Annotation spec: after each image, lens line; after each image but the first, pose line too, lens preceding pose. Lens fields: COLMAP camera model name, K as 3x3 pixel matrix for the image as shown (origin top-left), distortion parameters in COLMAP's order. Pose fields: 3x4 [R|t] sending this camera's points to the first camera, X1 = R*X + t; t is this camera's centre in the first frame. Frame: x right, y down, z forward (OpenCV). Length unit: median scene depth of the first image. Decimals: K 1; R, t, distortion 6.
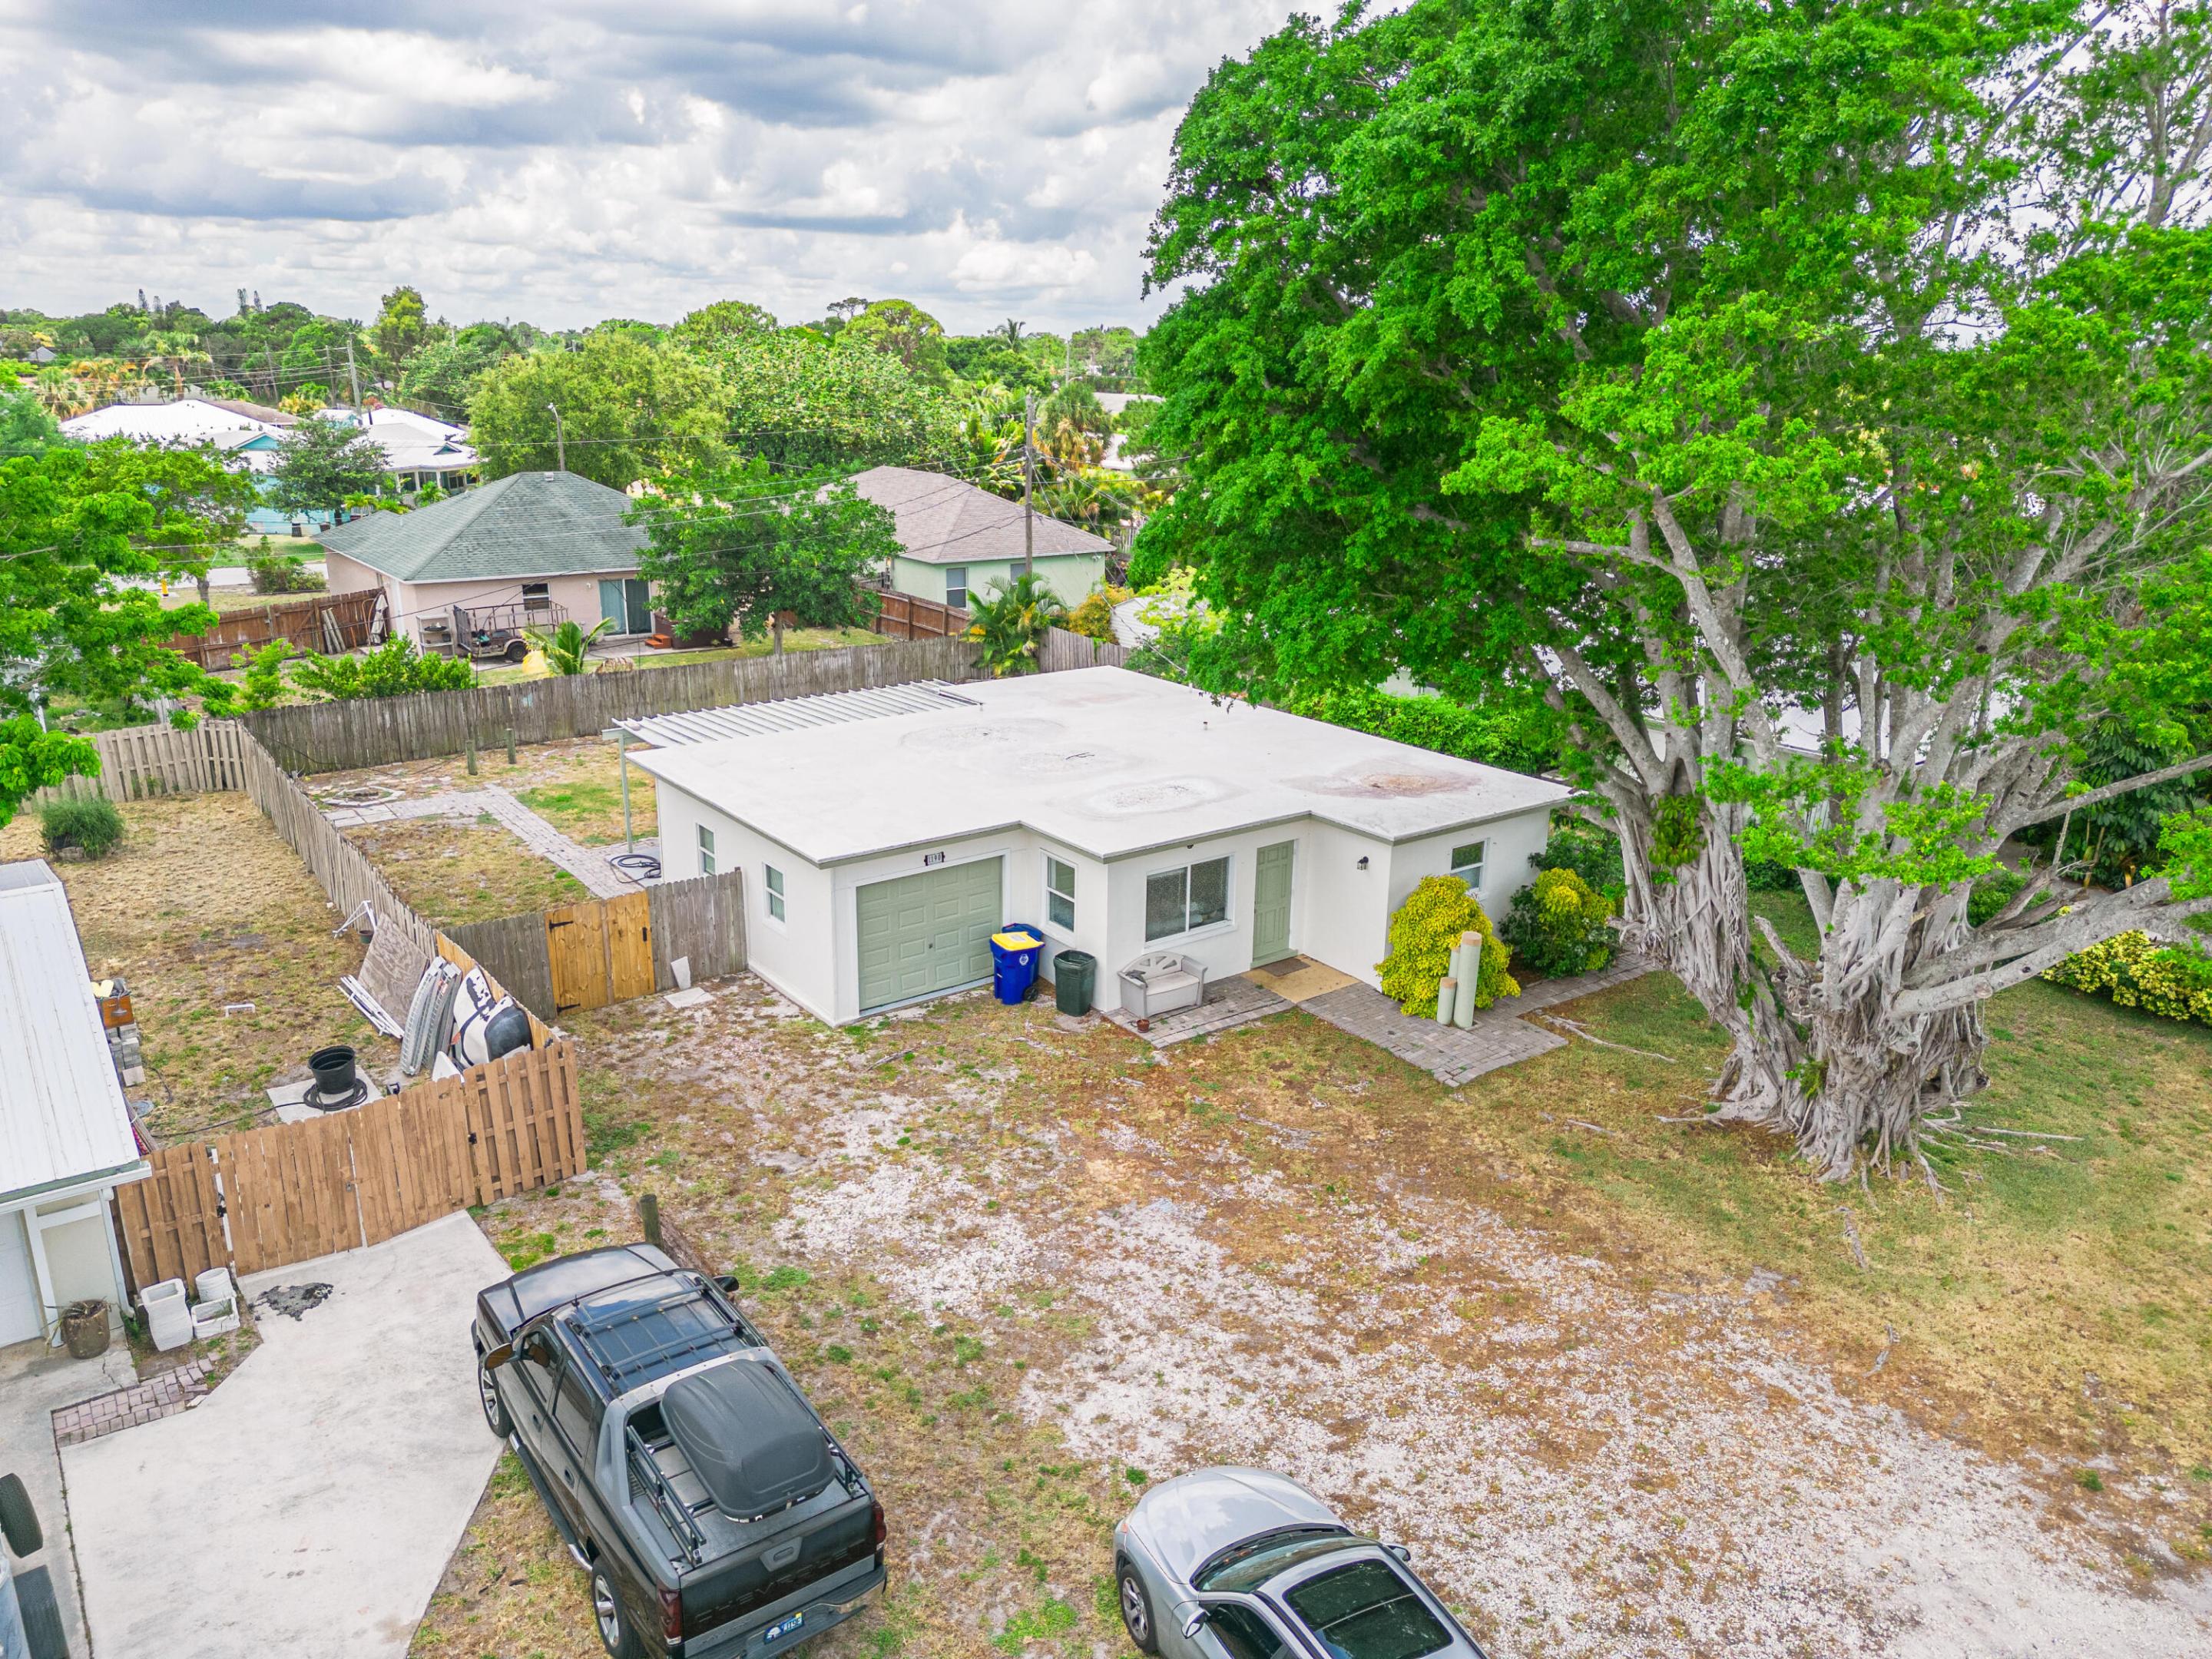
lens RADIAL K [[1570.4, 0, 1112.8], [0, 1570.4, 845.4], [0, 0, 1]] dist [0.067196, -0.066858]
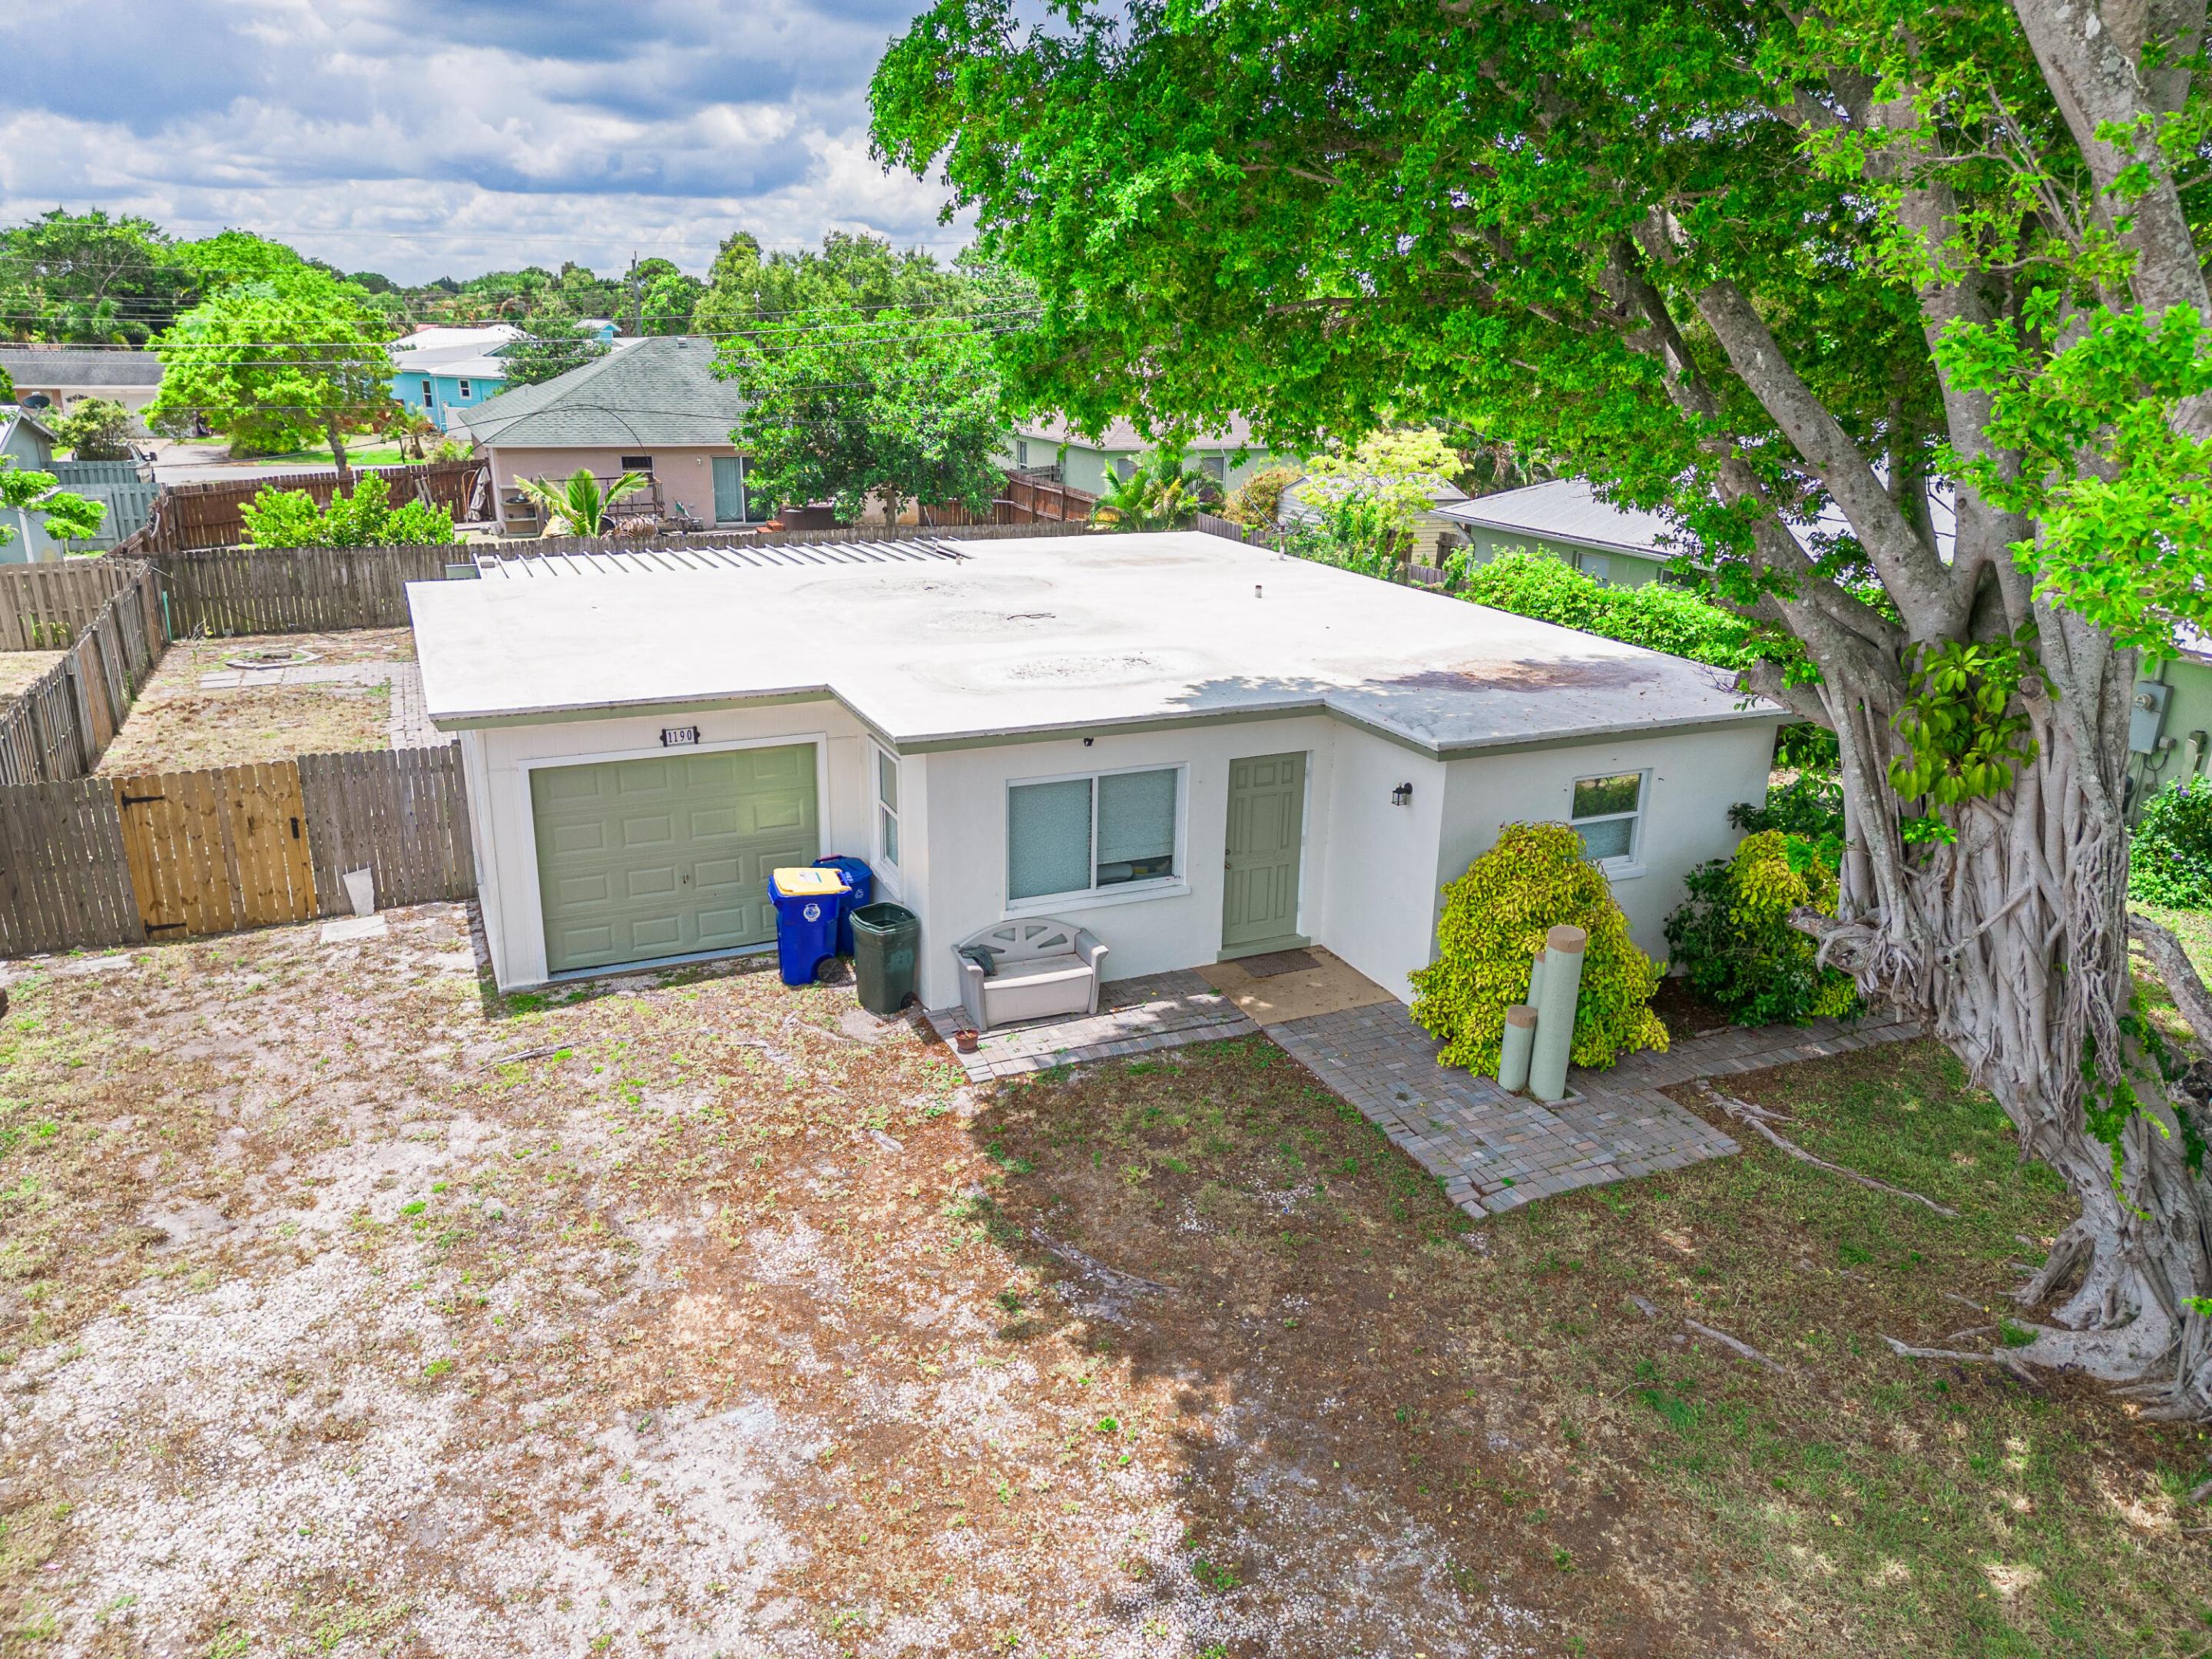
lens RADIAL K [[1570.4, 0, 1112.8], [0, 1570.4, 845.4], [0, 0, 1]] dist [0.067196, -0.066858]
pose [[0.975209, 0.072115, -0.209205, 0.186539], [-0.069604, 0.997387, 0.019350, 0.027638], [0.210054, -0.004308, 0.977680, 0.437849]]
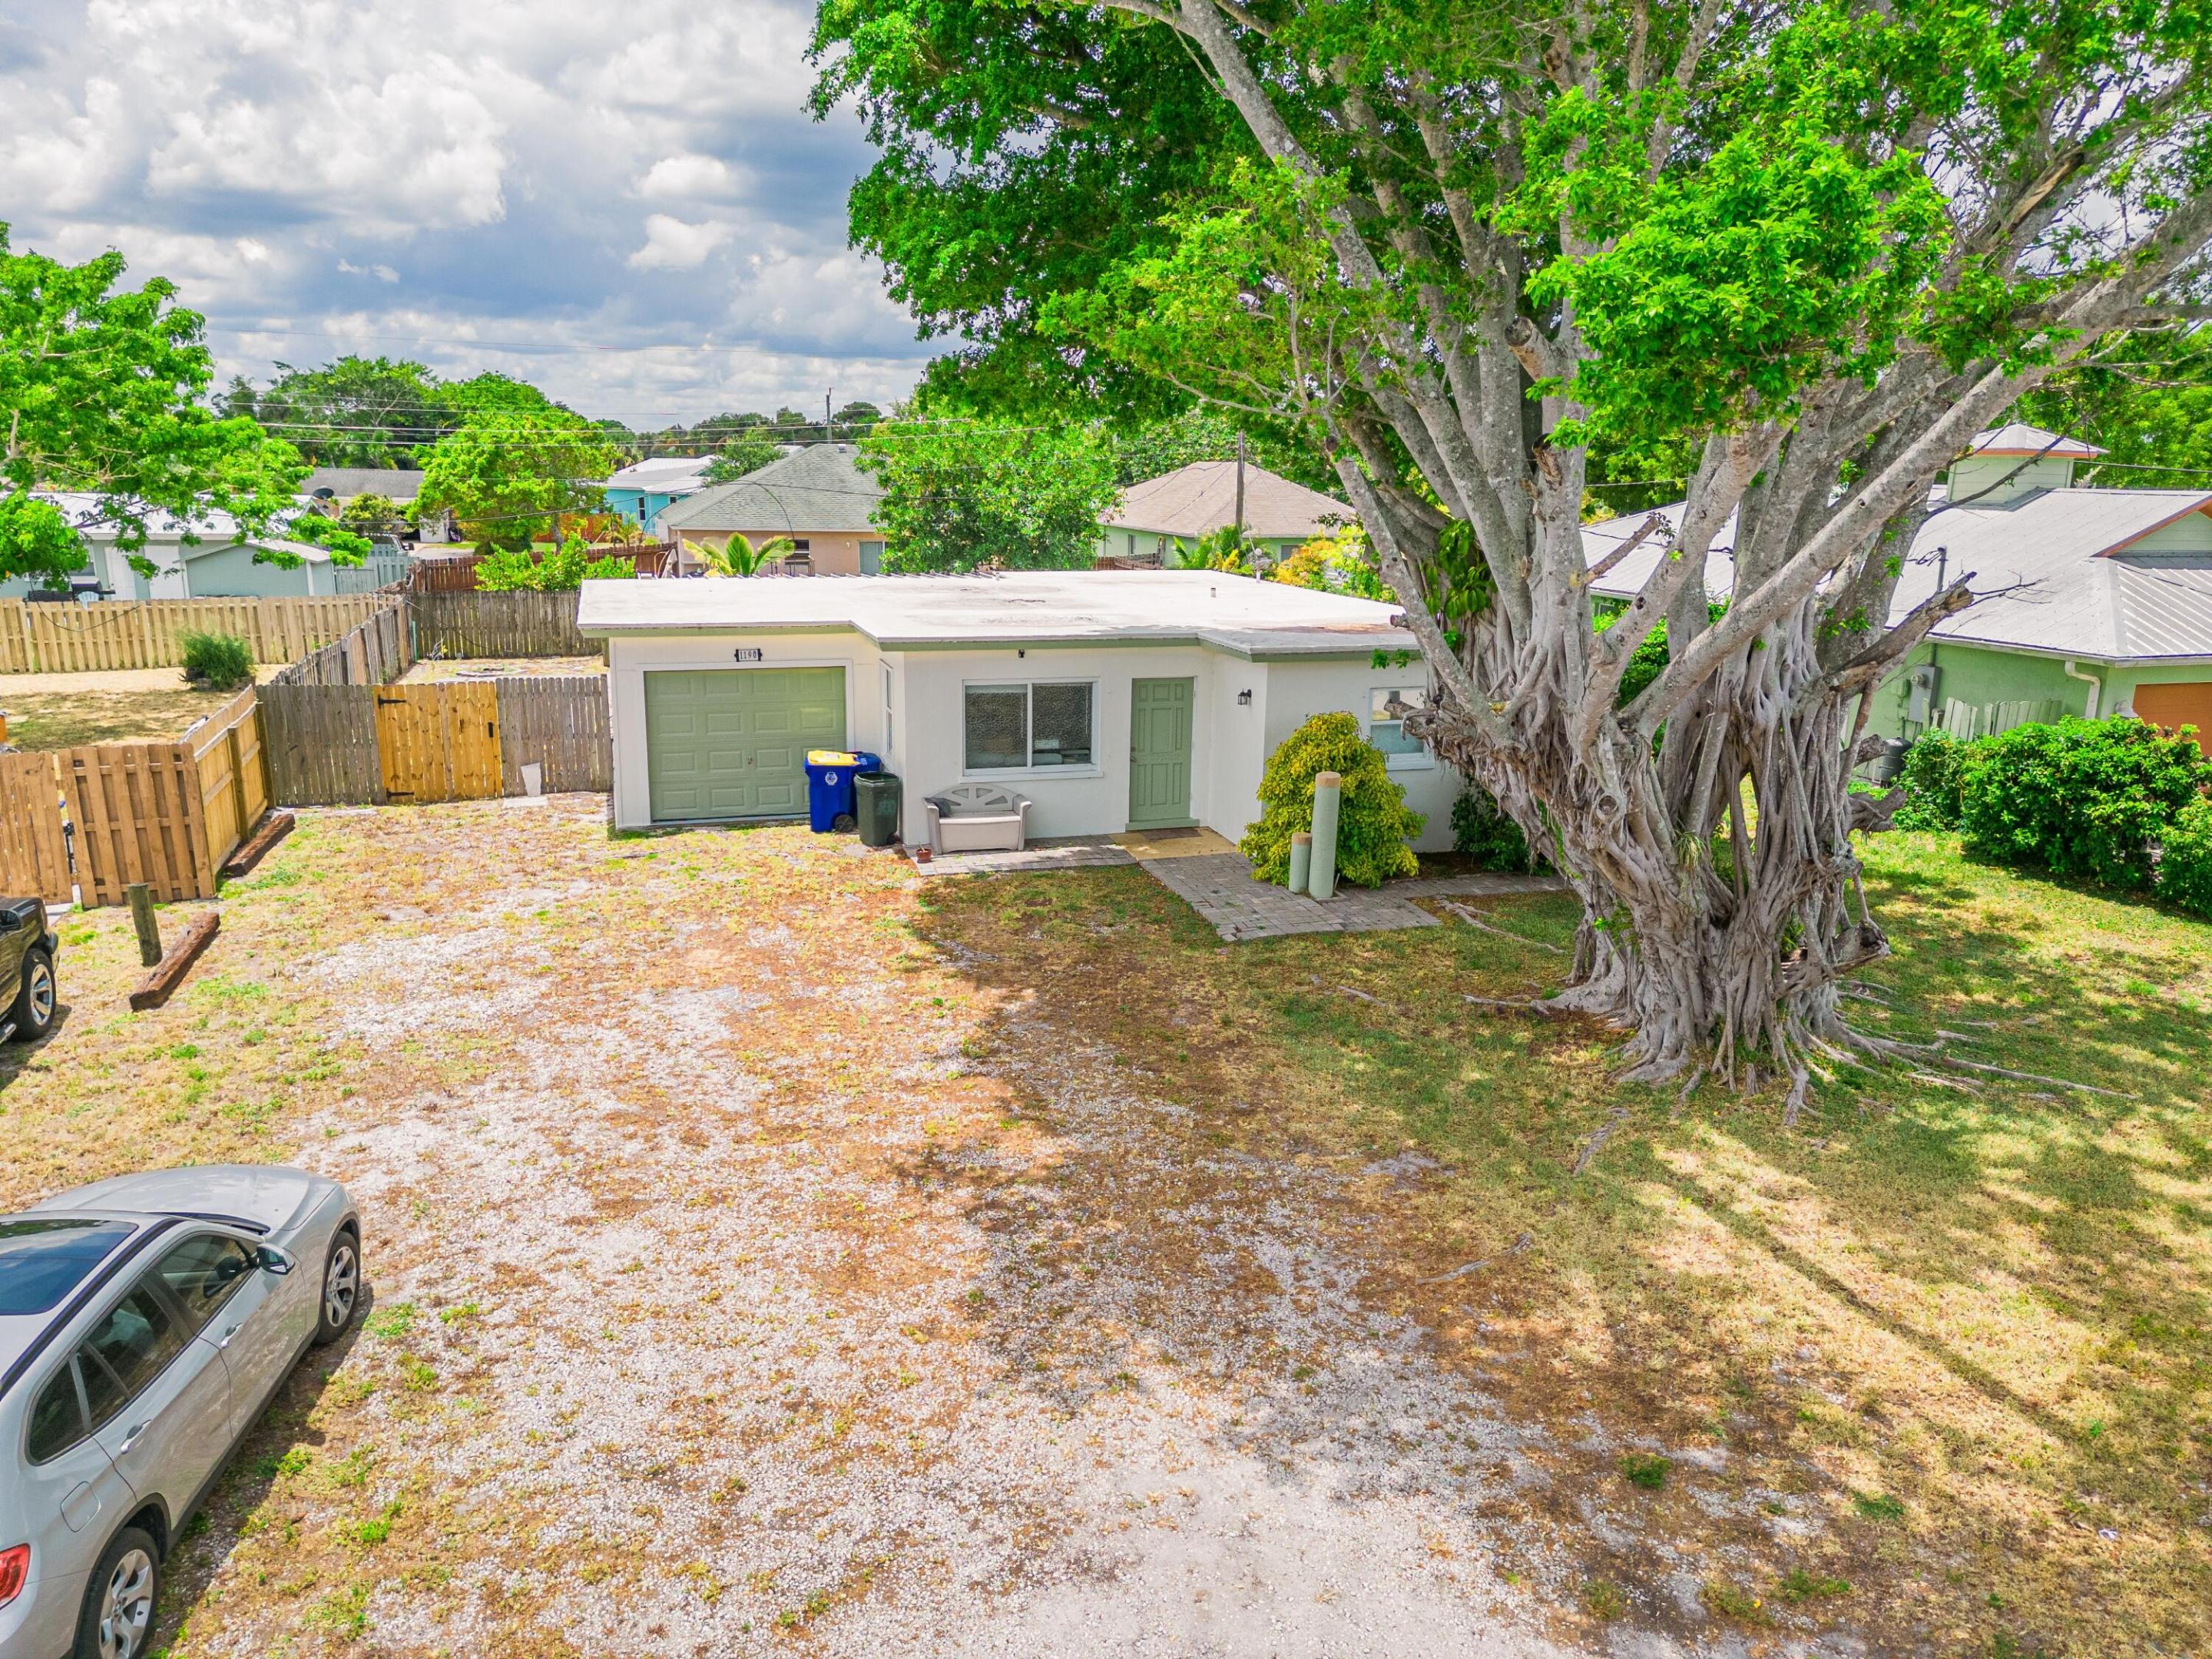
lens RADIAL K [[1580.2, 0, 1106.0], [0, 1580.2, 829.5], [0, 0, 1]] dist [0.052230, -0.002656]
pose [[0.941352, 0.077755, -0.328345, 0.378671], [-0.104599, 0.992397, -0.064870, 0.144195], [0.320804, 0.095410, 0.942328, 0.241704]]
